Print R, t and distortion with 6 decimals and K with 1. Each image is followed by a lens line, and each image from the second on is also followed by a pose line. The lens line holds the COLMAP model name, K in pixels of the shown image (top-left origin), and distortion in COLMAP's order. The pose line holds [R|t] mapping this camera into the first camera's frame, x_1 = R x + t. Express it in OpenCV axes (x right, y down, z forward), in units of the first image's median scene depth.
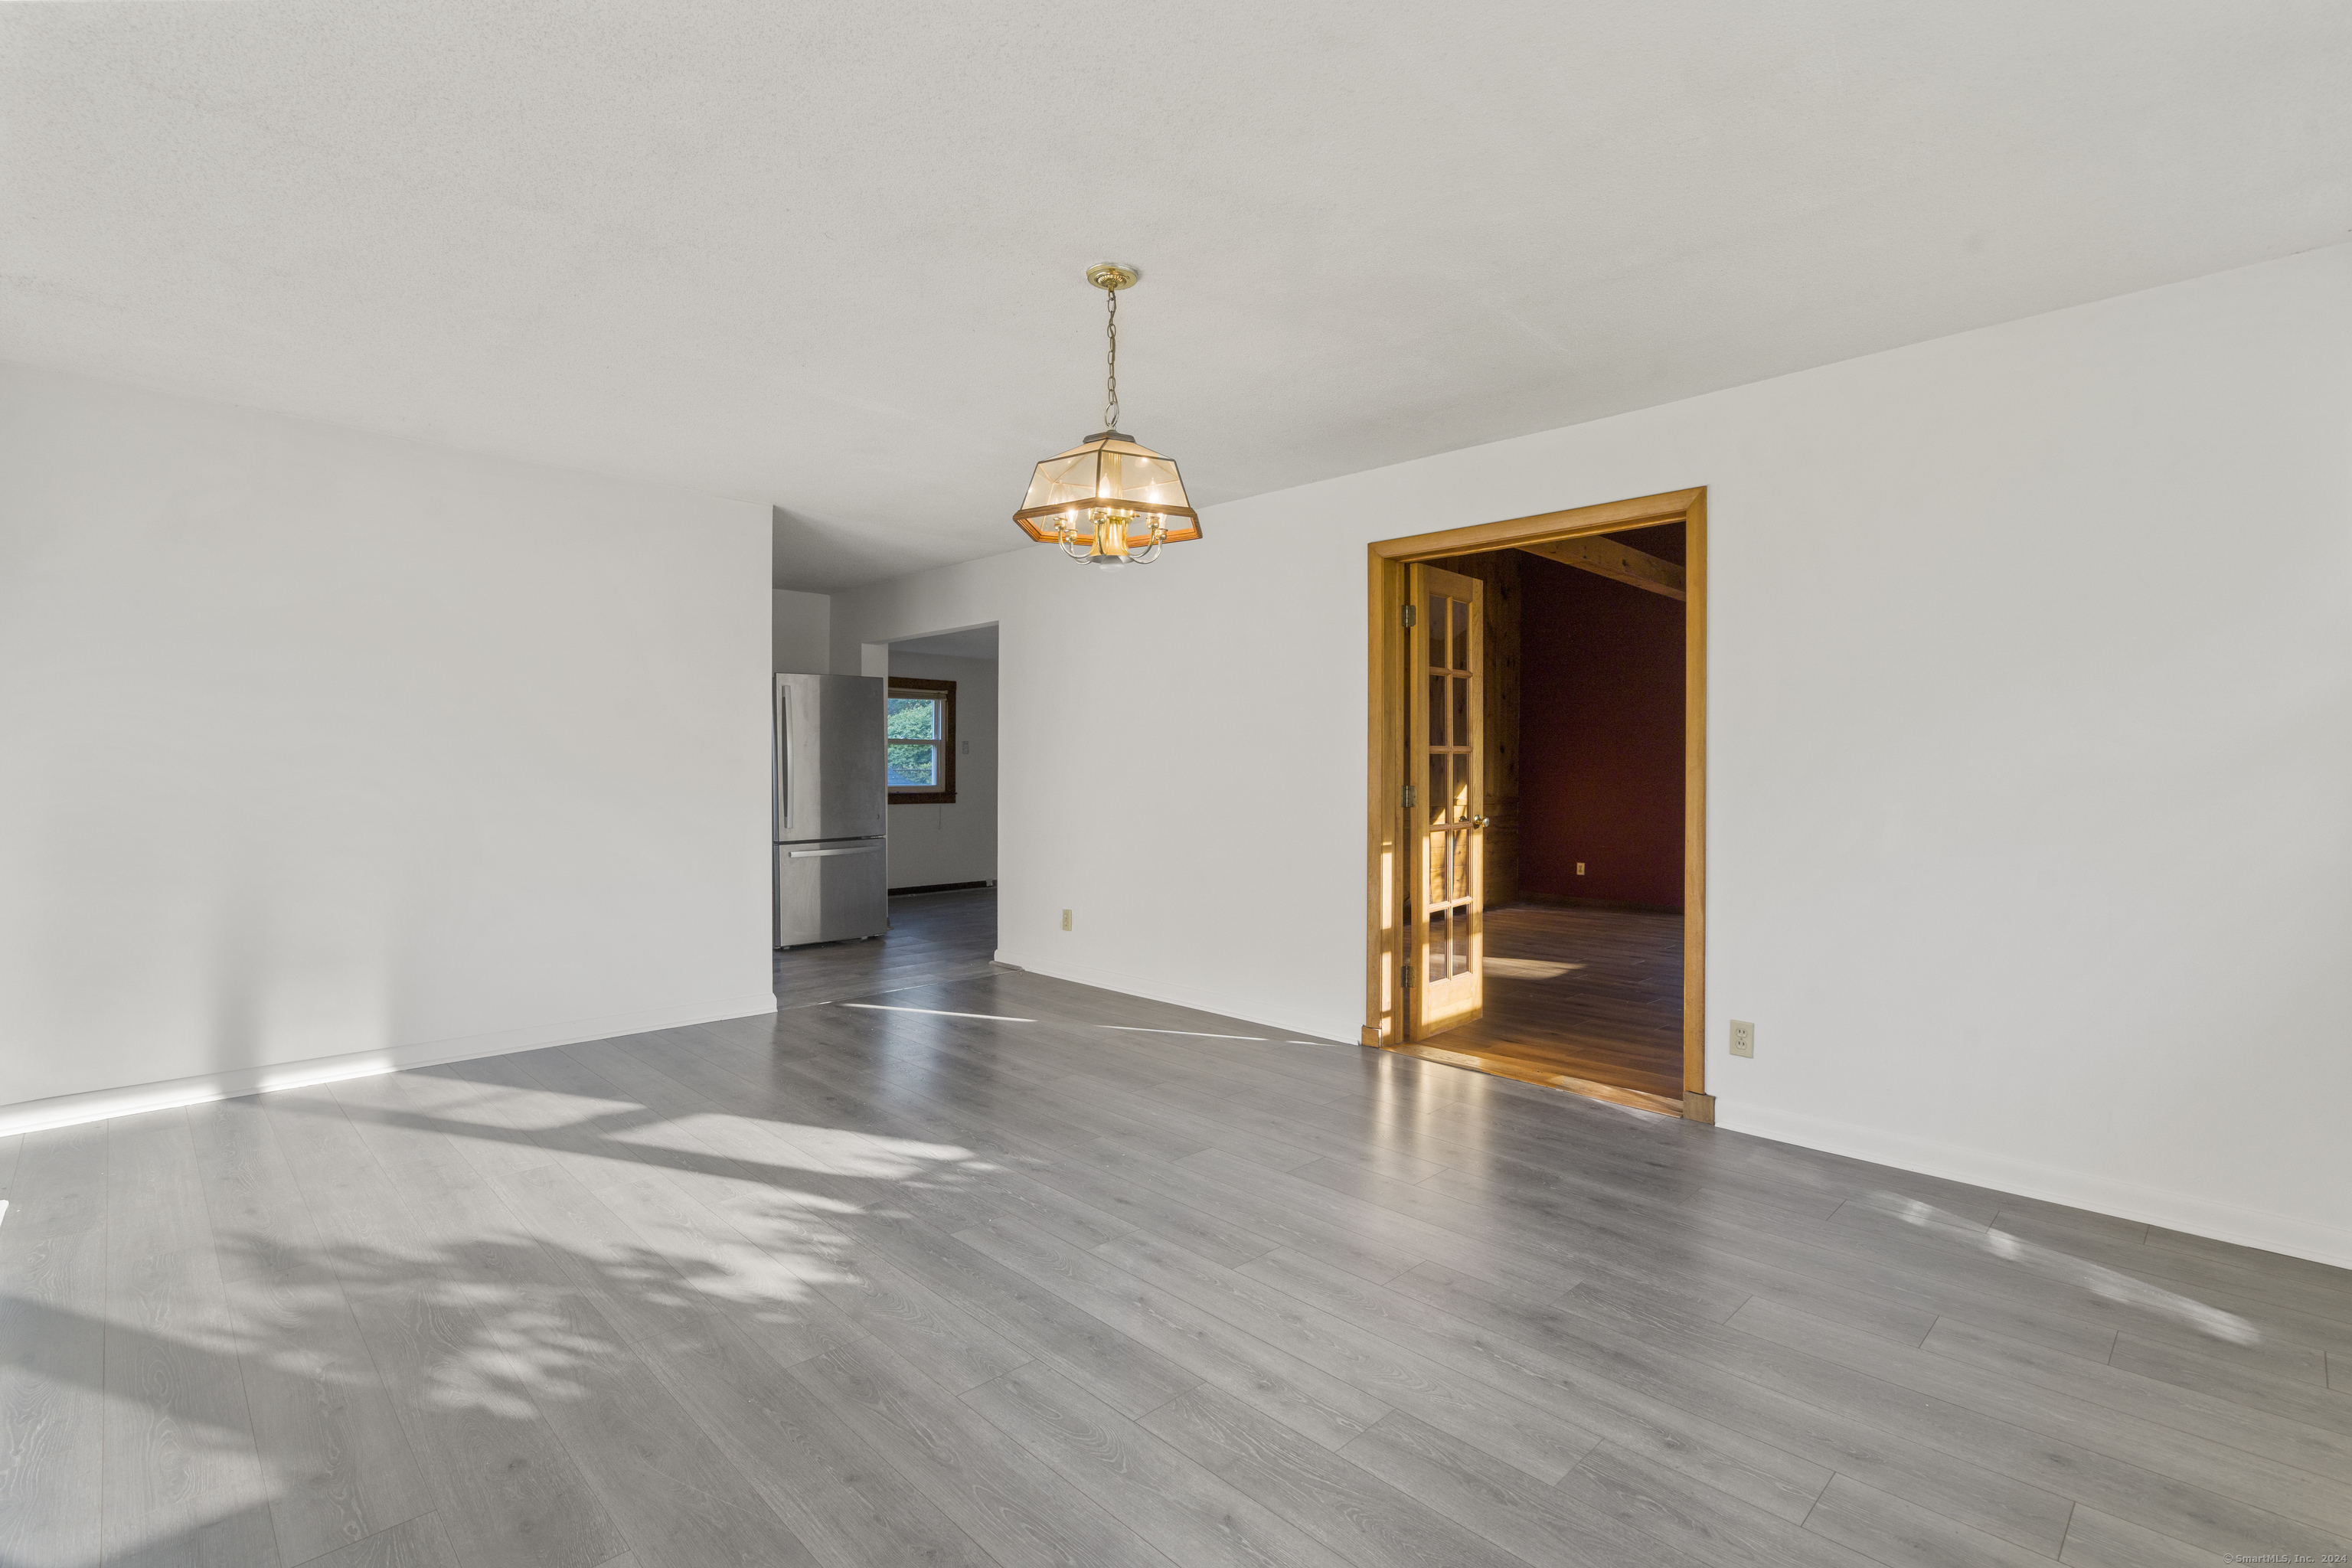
lens RADIAL K [[1087.6, 0, 1159.7], [0, 1087.6, 778.7], [0, 0, 1]] dist [-0.000959, 0.000668]
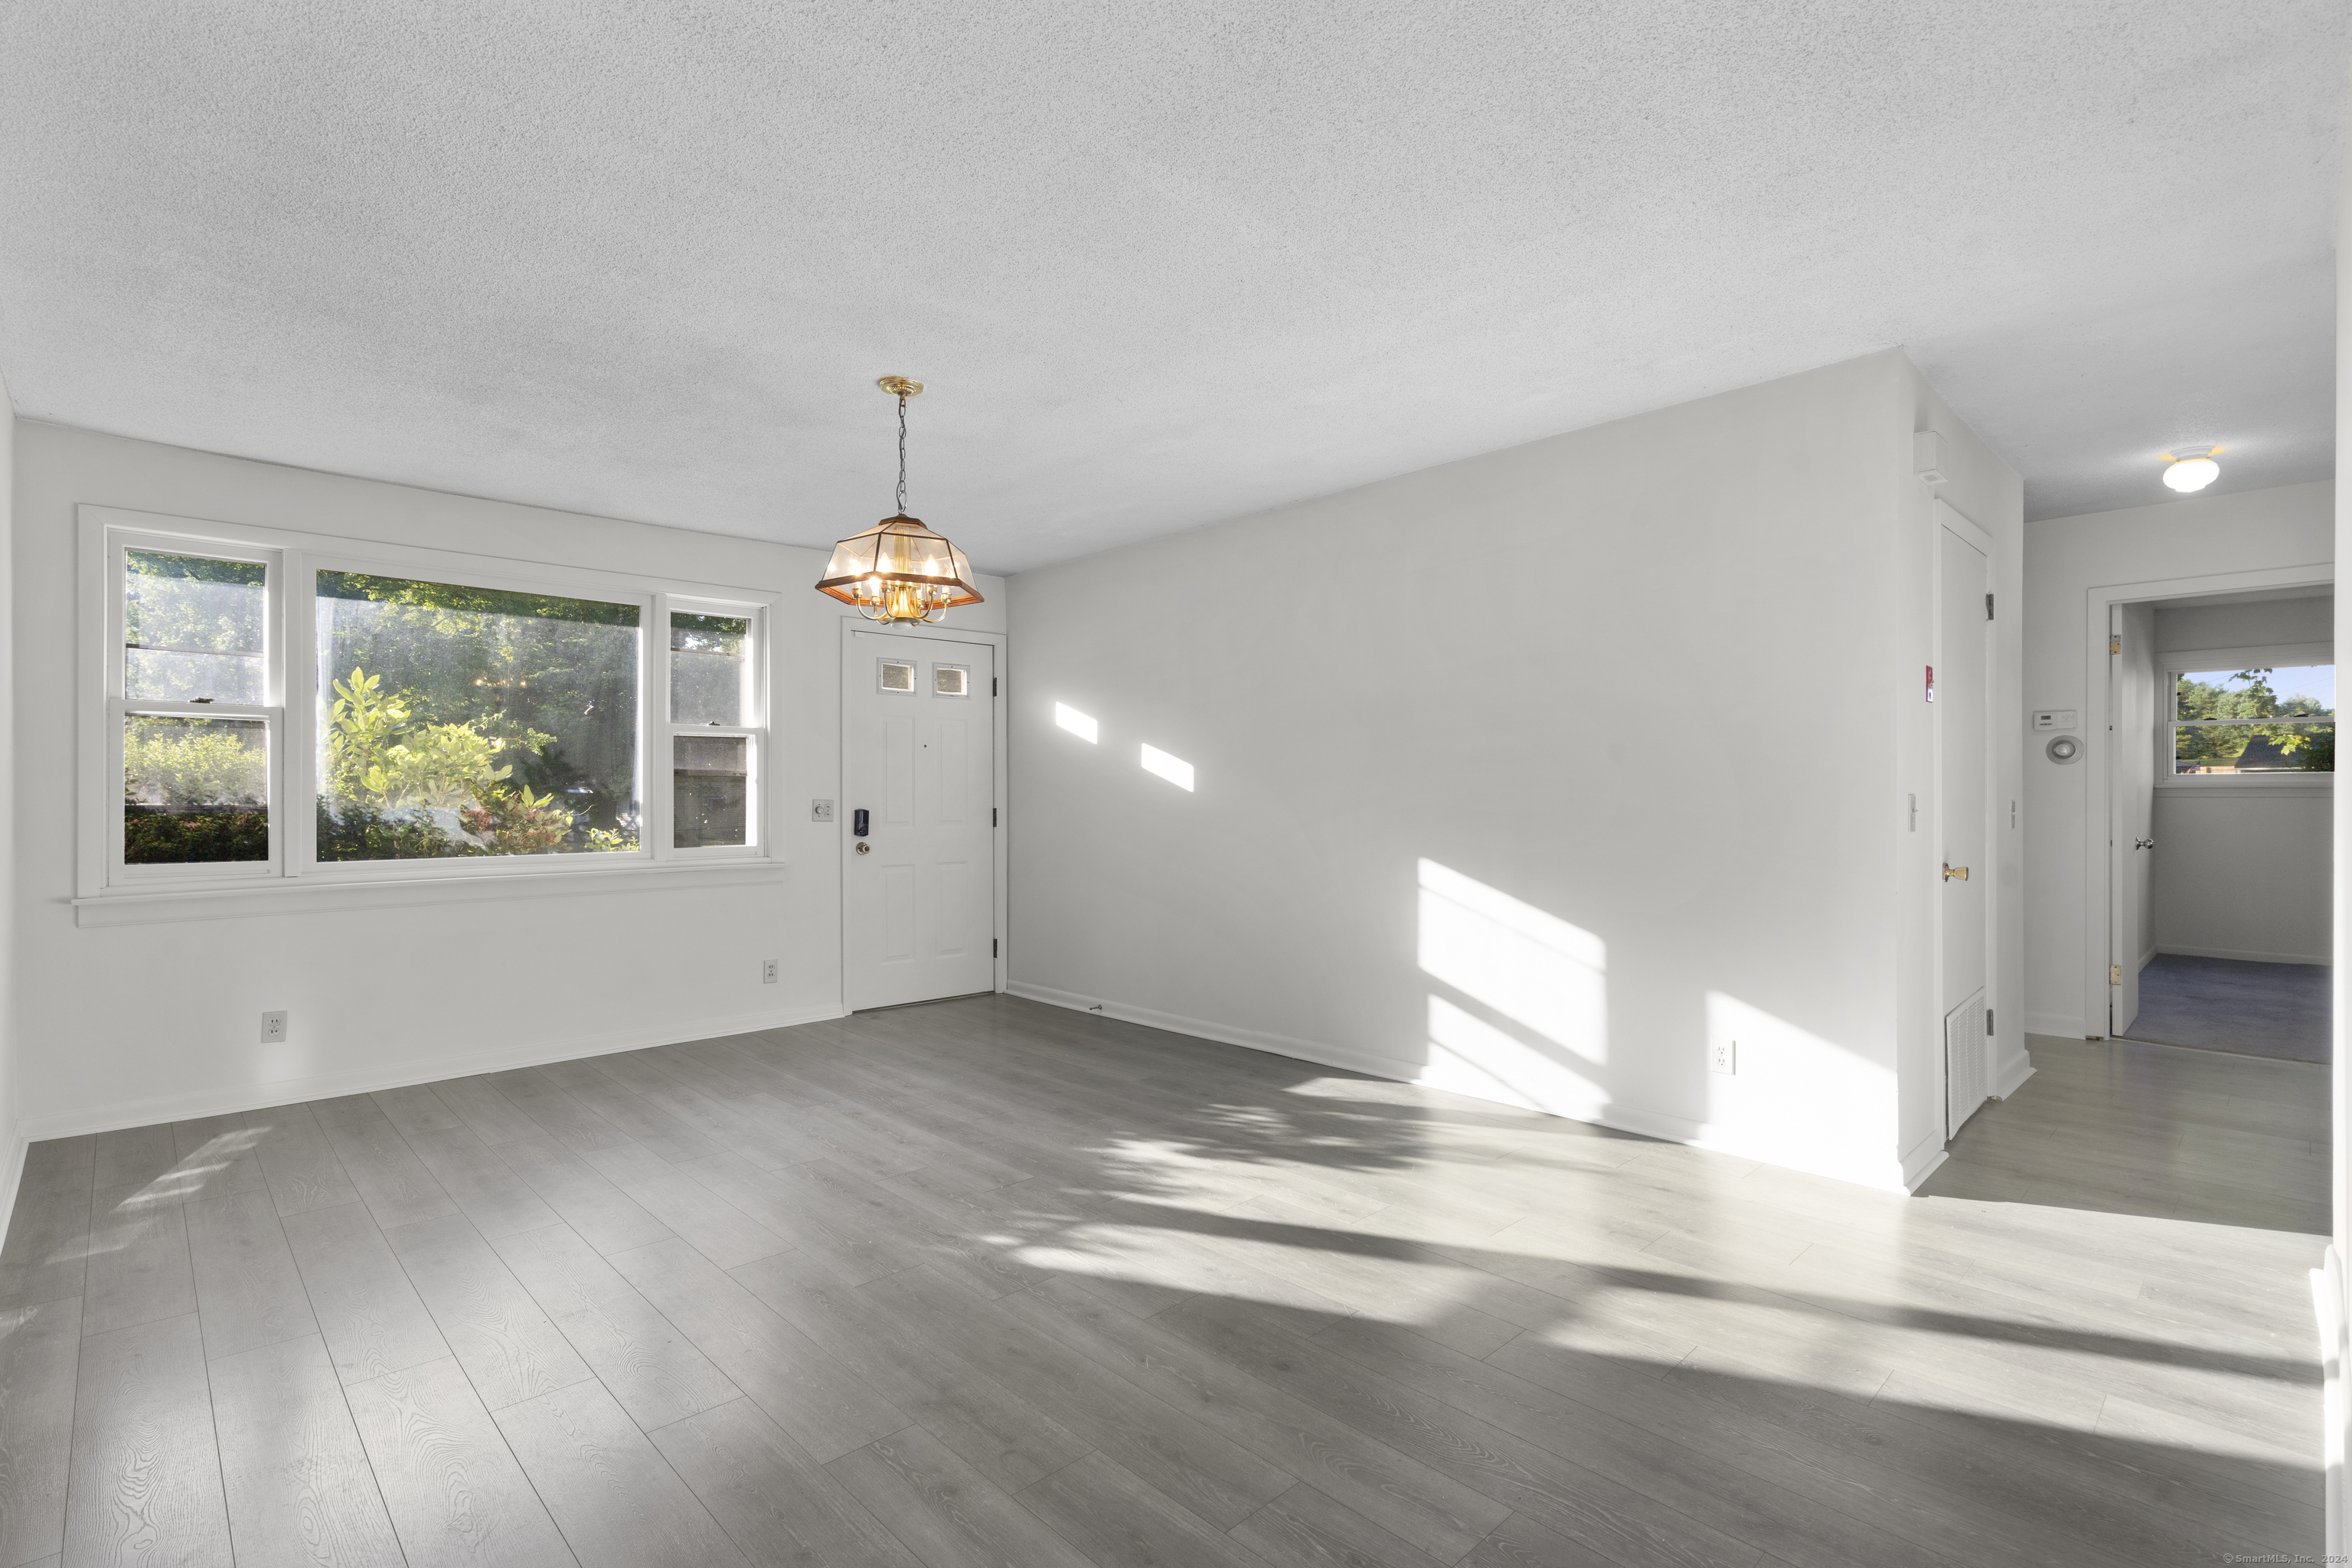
lens RADIAL K [[1087.6, 0, 1159.7], [0, 1087.6, 778.7], [0, 0, 1]] dist [-0.000959, 0.000668]
pose [[-0.999985, -0.004432, 0.003322, -0.337528], [-0.004440, 0.999988, -0.002240, -0.026935], [-0.003312, -0.002254, -0.999992, 2.230216]]
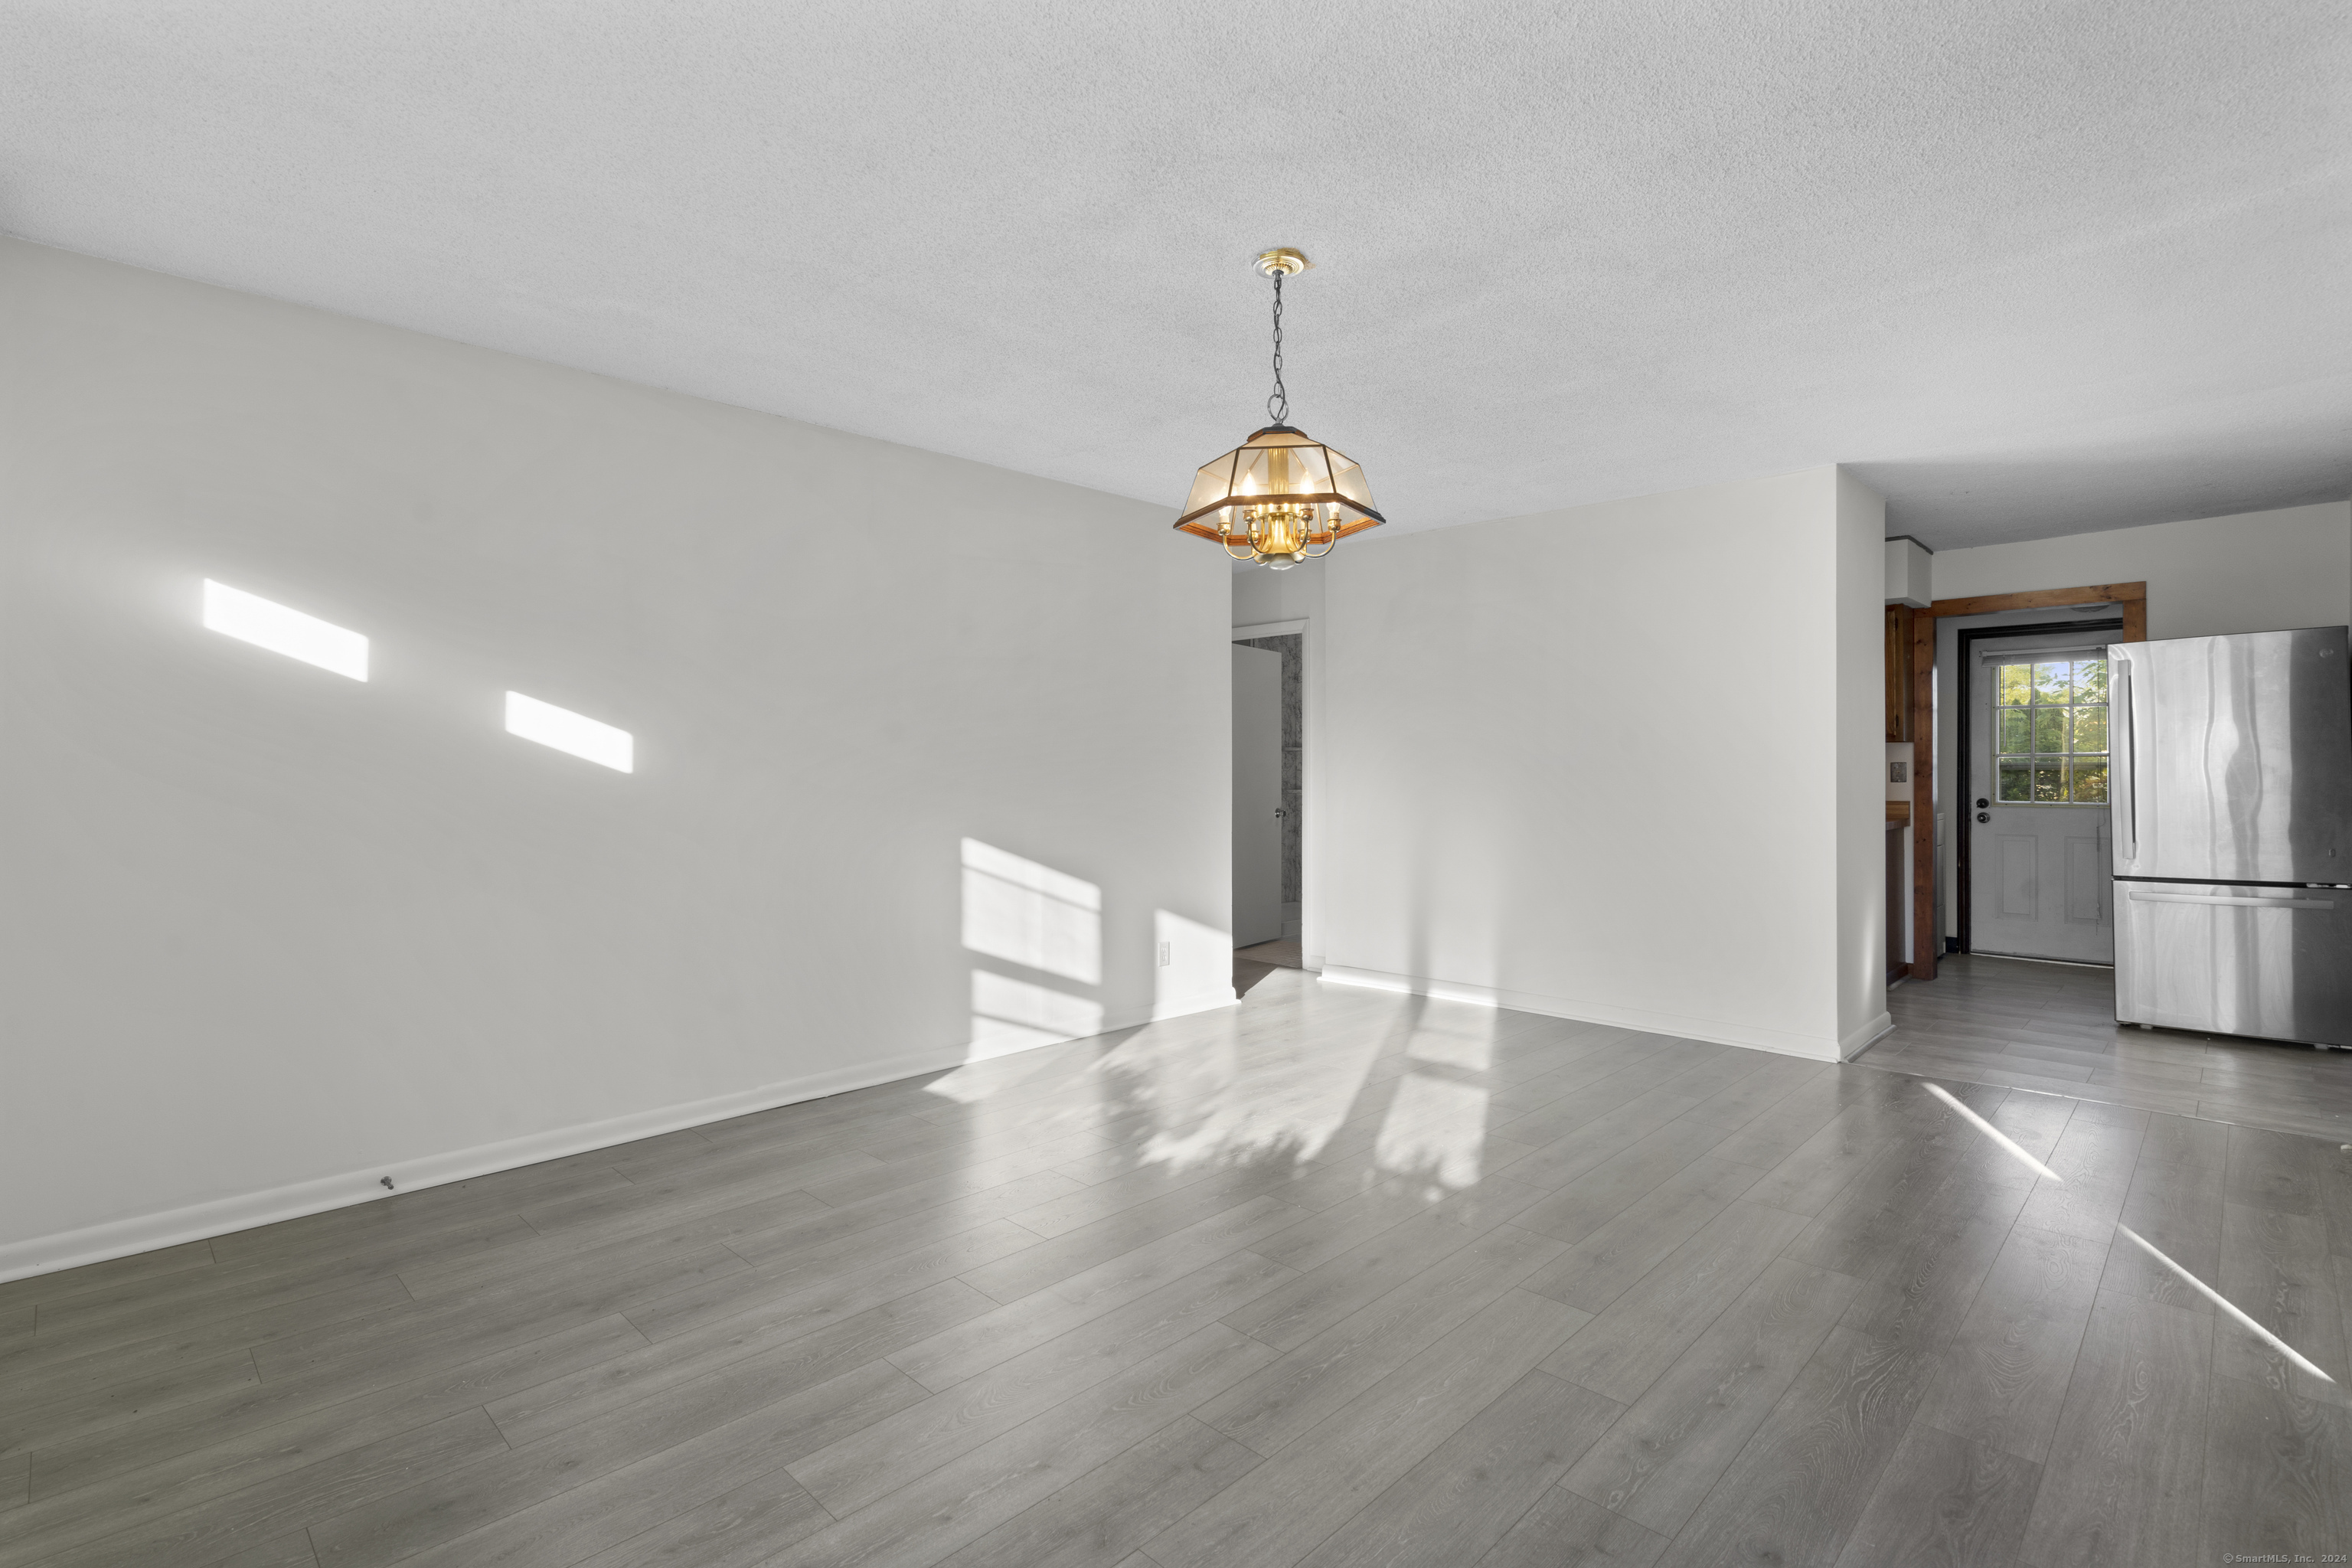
lens RADIAL K [[1087.6, 0, 1159.7], [0, 1087.6, 778.7], [0, 0, 1]] dist [-0.000959, 0.000668]
pose [[0.016861, -0.001913, -0.999856, 0.919485], [-0.006249, 0.999978, -0.002018, -0.002414], [0.999838, 0.006283, 0.016848, 0.875860]]
